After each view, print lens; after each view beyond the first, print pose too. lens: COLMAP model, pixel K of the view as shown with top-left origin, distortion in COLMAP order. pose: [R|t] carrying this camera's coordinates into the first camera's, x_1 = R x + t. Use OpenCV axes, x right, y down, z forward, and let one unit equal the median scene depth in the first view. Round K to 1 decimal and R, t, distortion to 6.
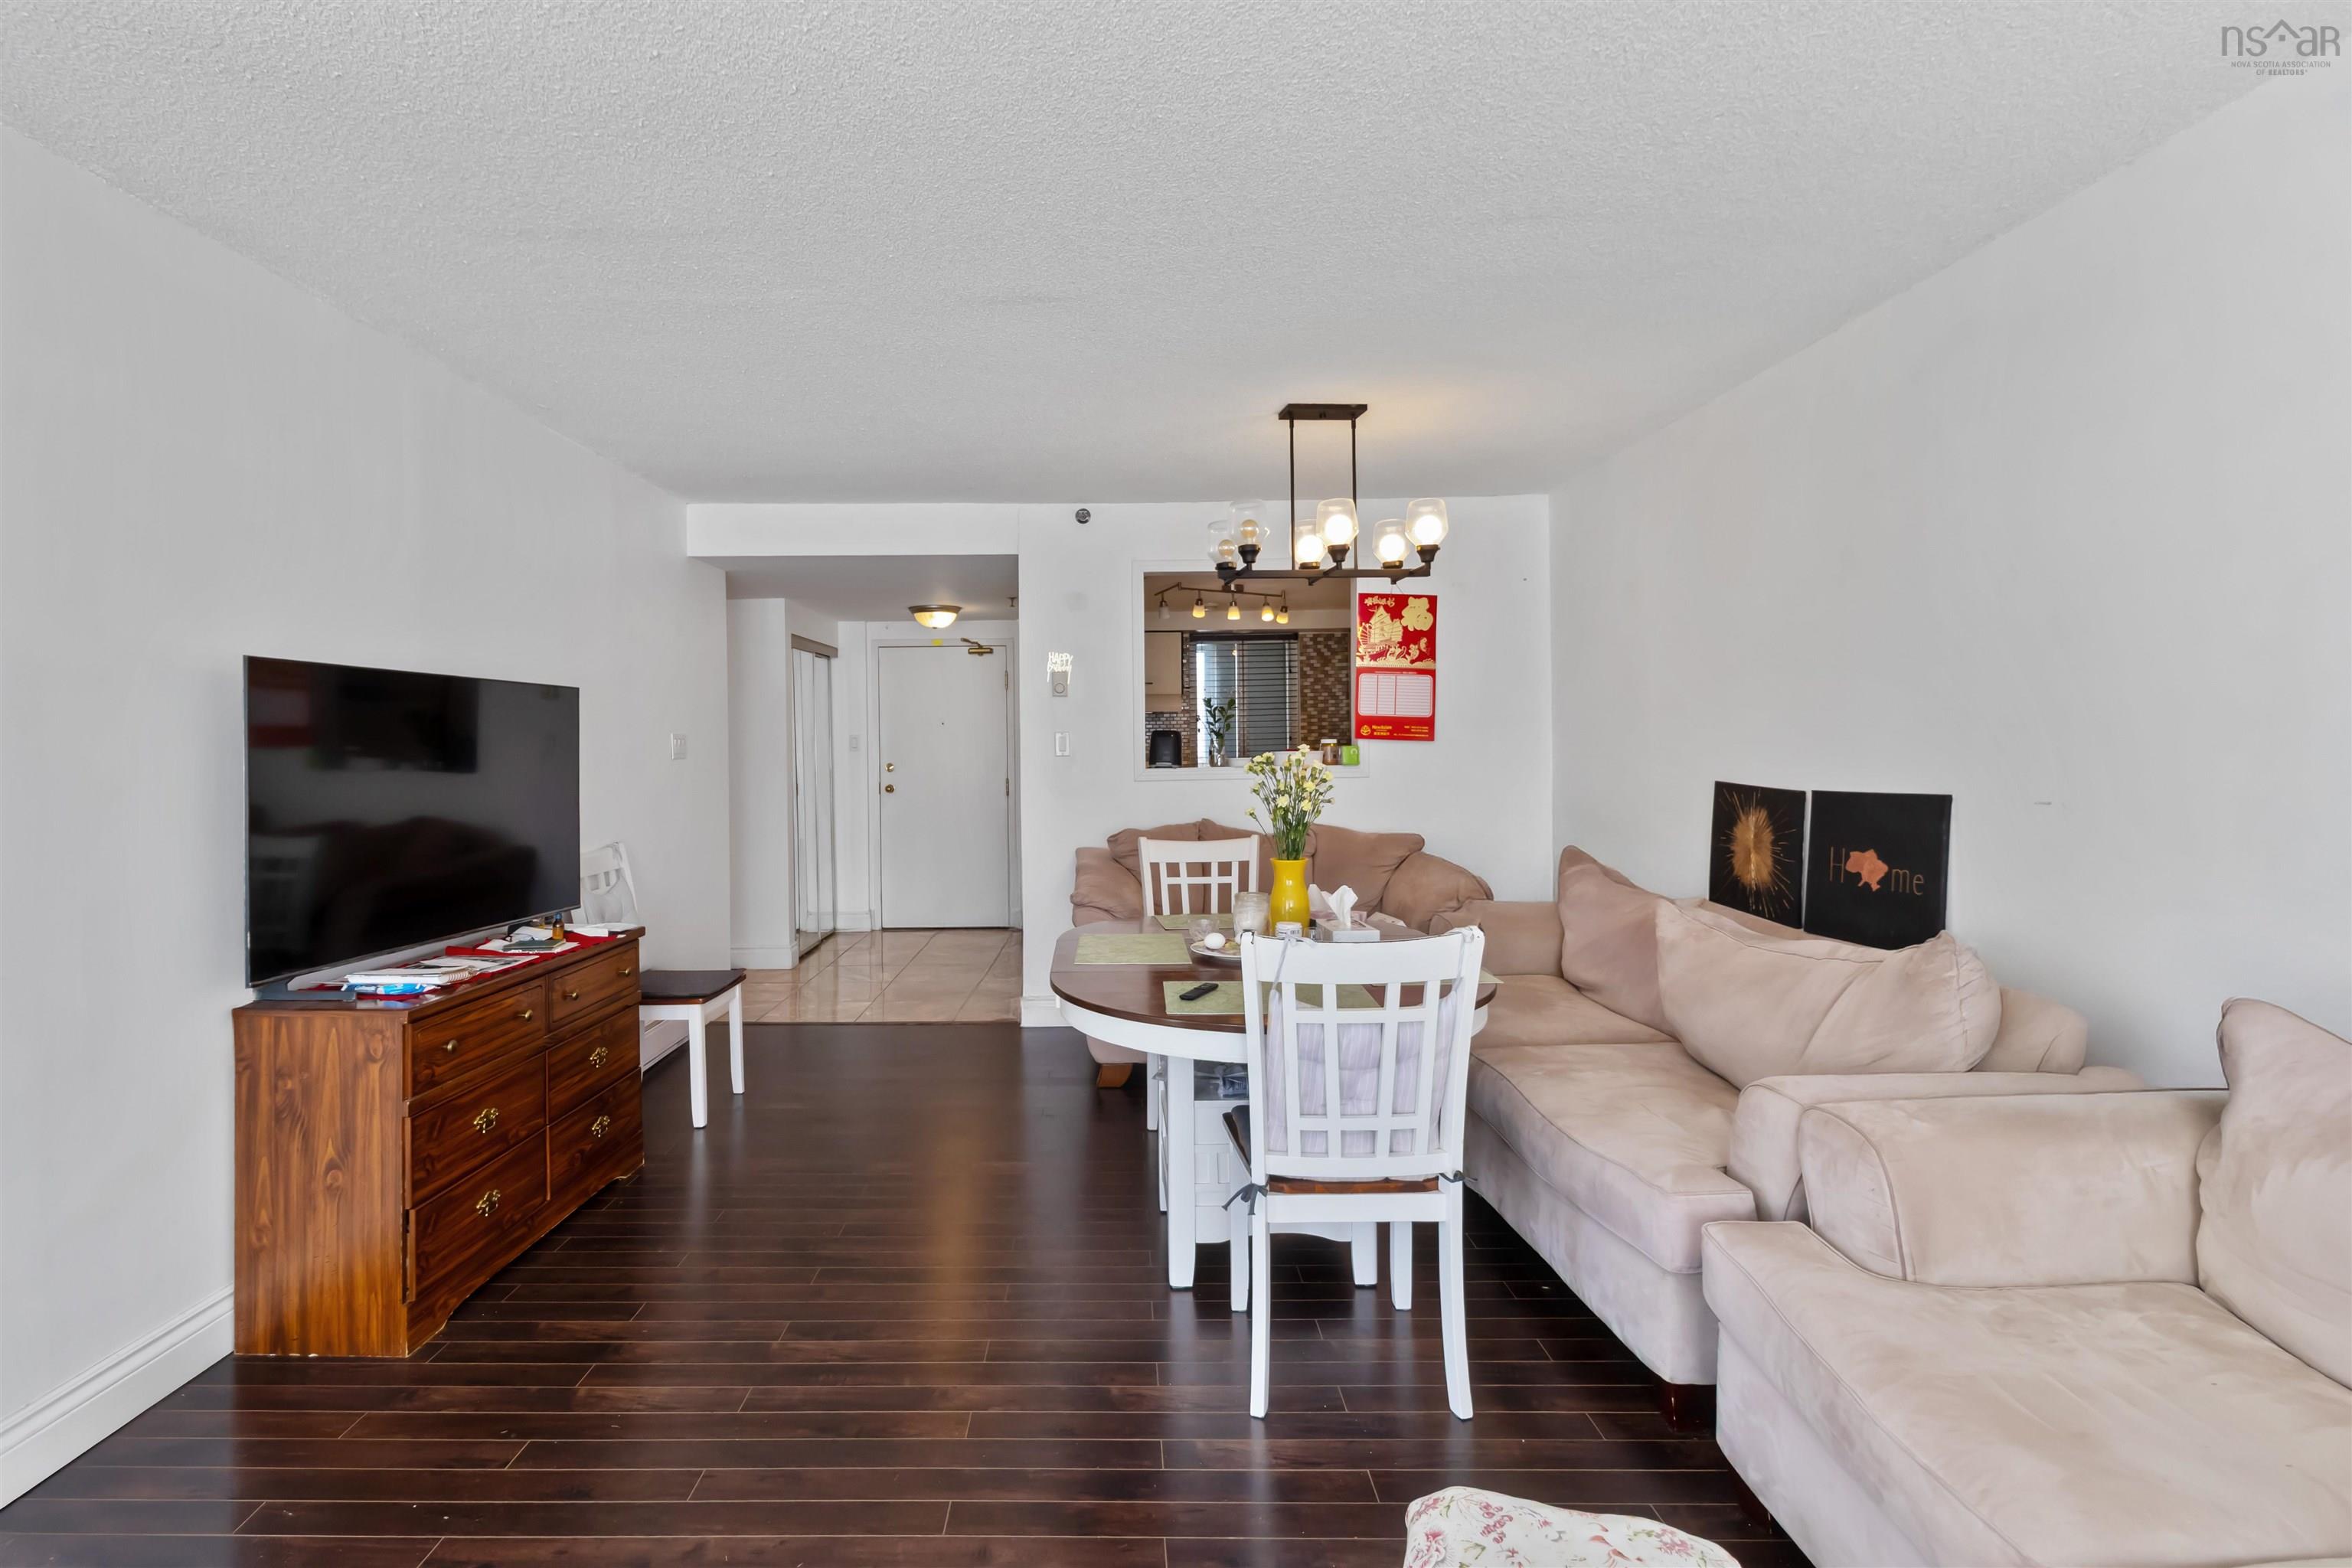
lens RADIAL K [[1145.1, 0, 1141.5], [0, 1145.1, 750.7], [0, 0, 1]] dist [0.008425, -0.000682]
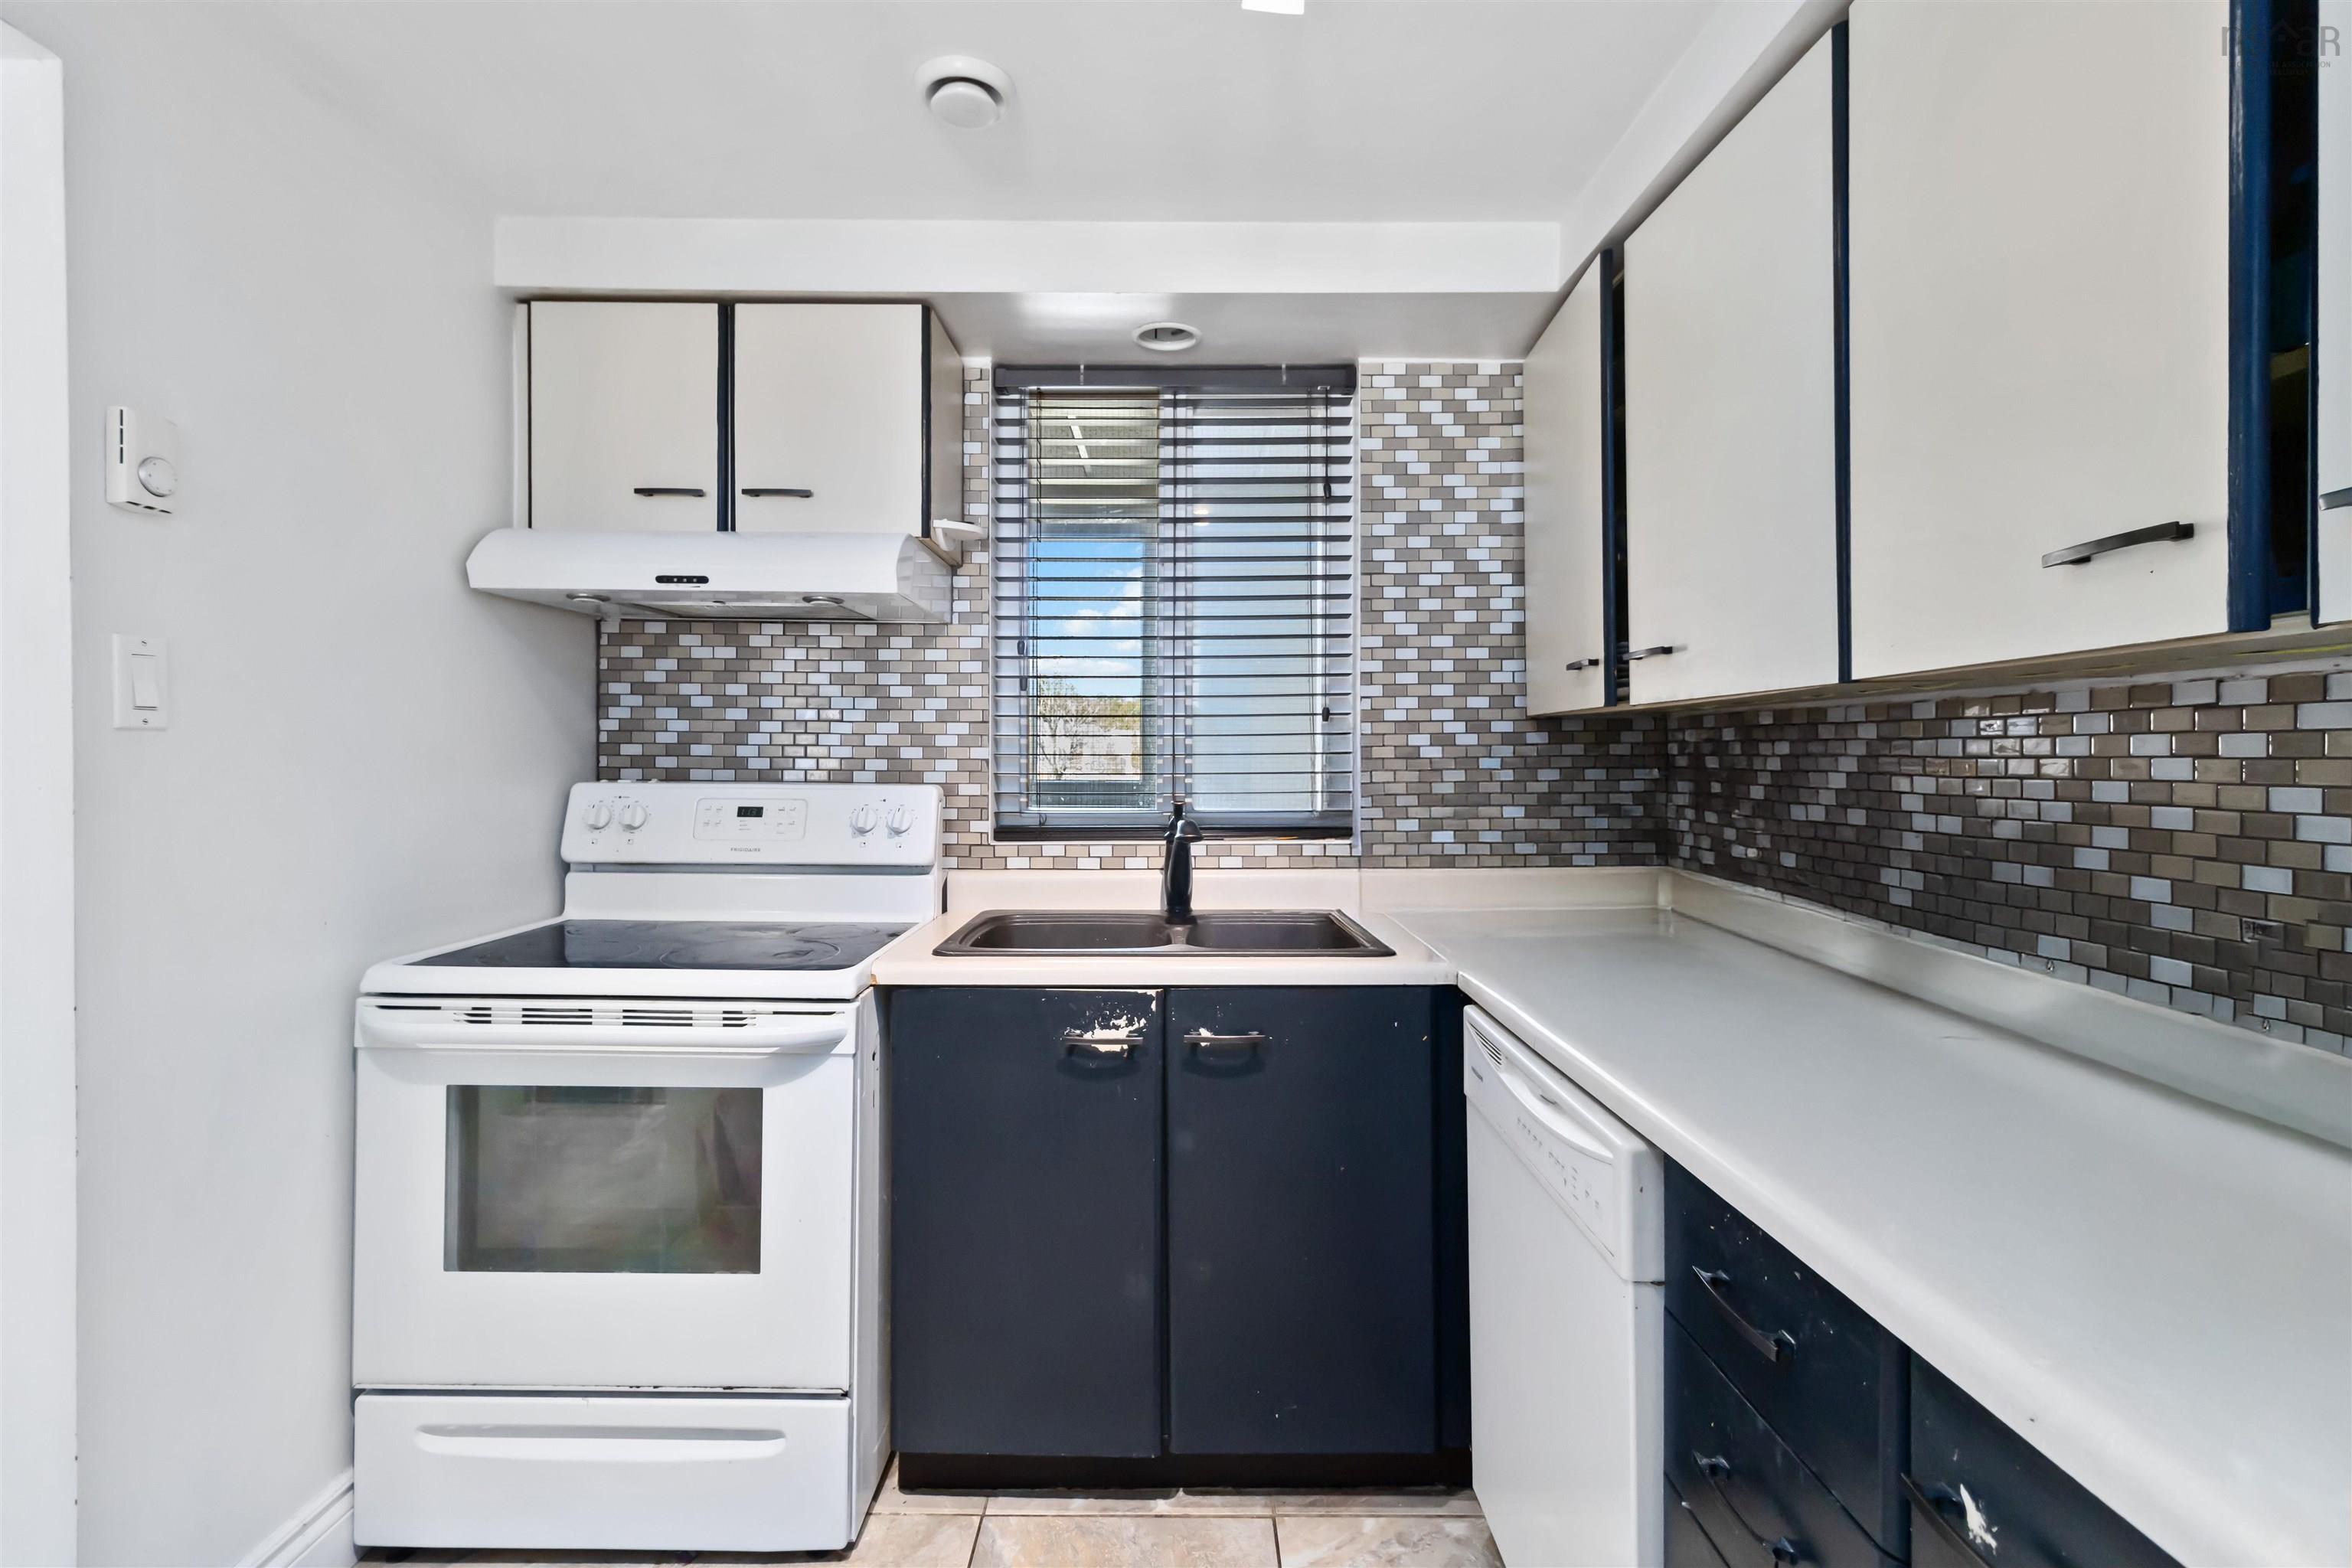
lens RADIAL K [[1086.6, 0, 1169.7], [0, 1086.6, 769.0], [0, 0, 1]] dist [0.003296, 0.000080]
pose [[0.999727, 0.011582, 0.020284, 0.169975], [-0.011620, 0.999931, 0.001724, 0.009921], [-0.020263, -0.001959, 0.999793, 1.470024]]
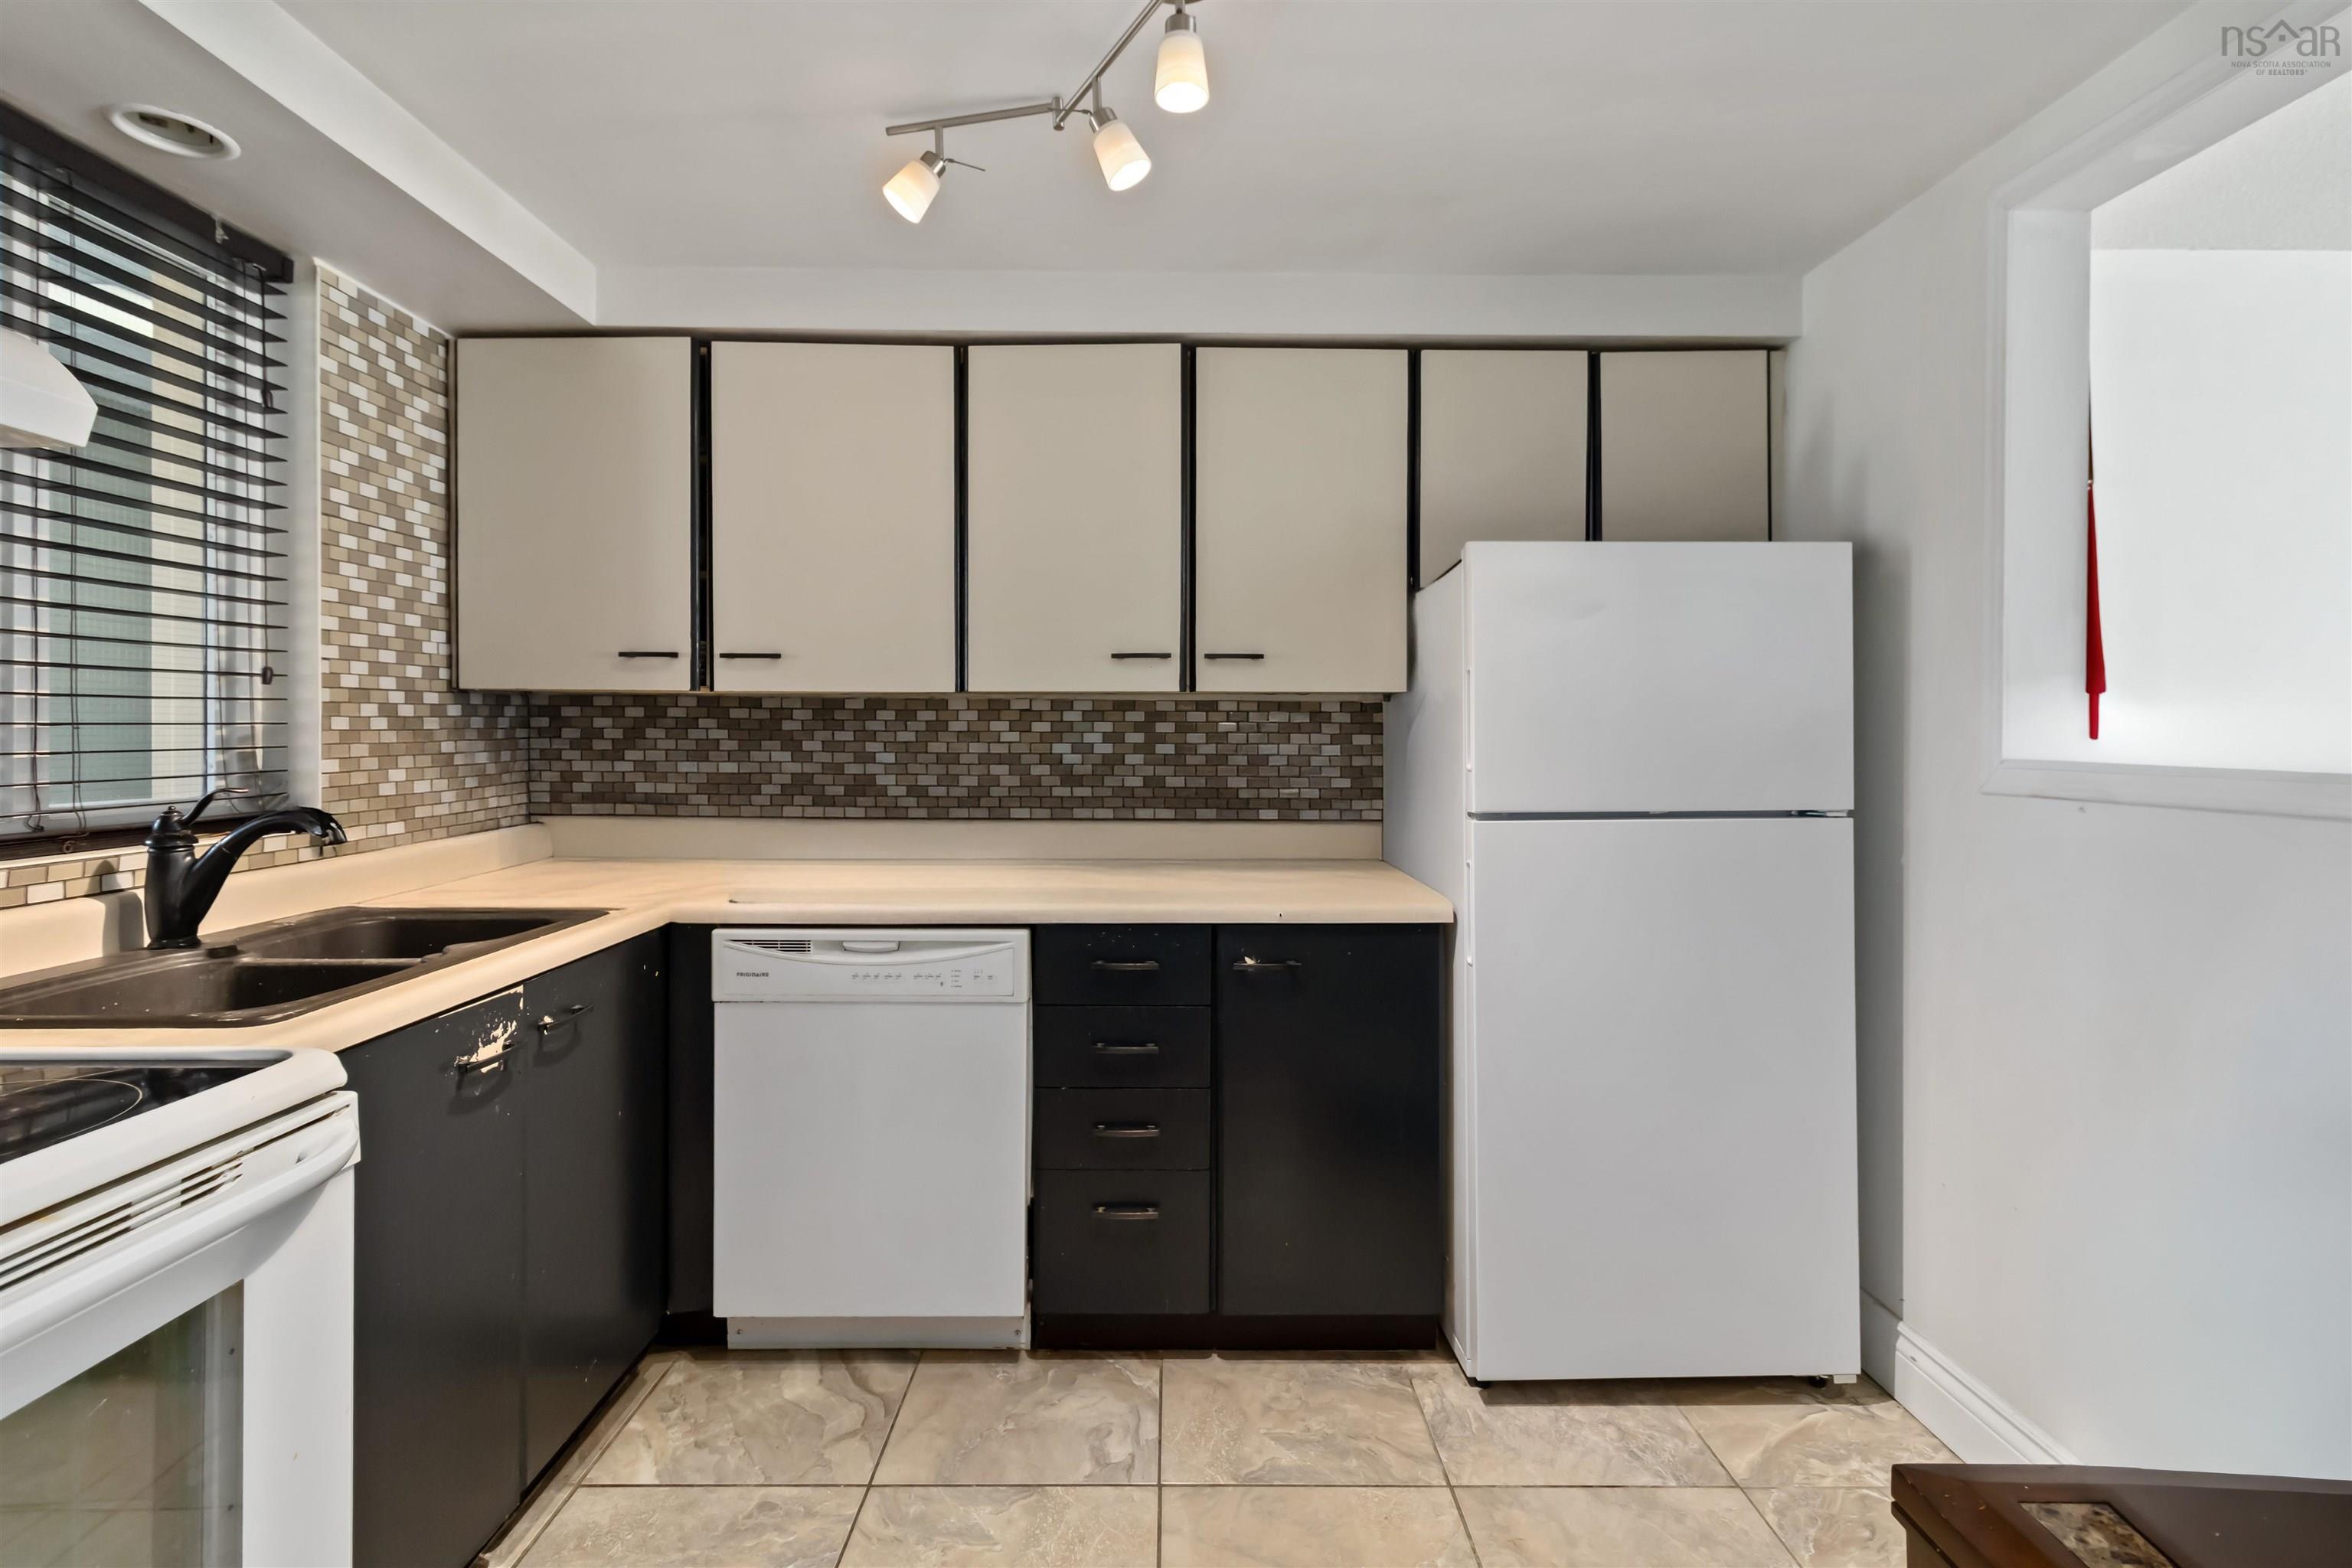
lens RADIAL K [[1086.6, 0, 1173.9], [0, 1086.6, 737.4], [0, 0, 1]] dist [0.003296, 0.000080]
pose [[-0.032425, 0.006697, 0.999452, -0.219099], [0.005049, 0.999966, -0.006536, 0.012587], [-0.999461, 0.004835, -0.032458, 1.675055]]
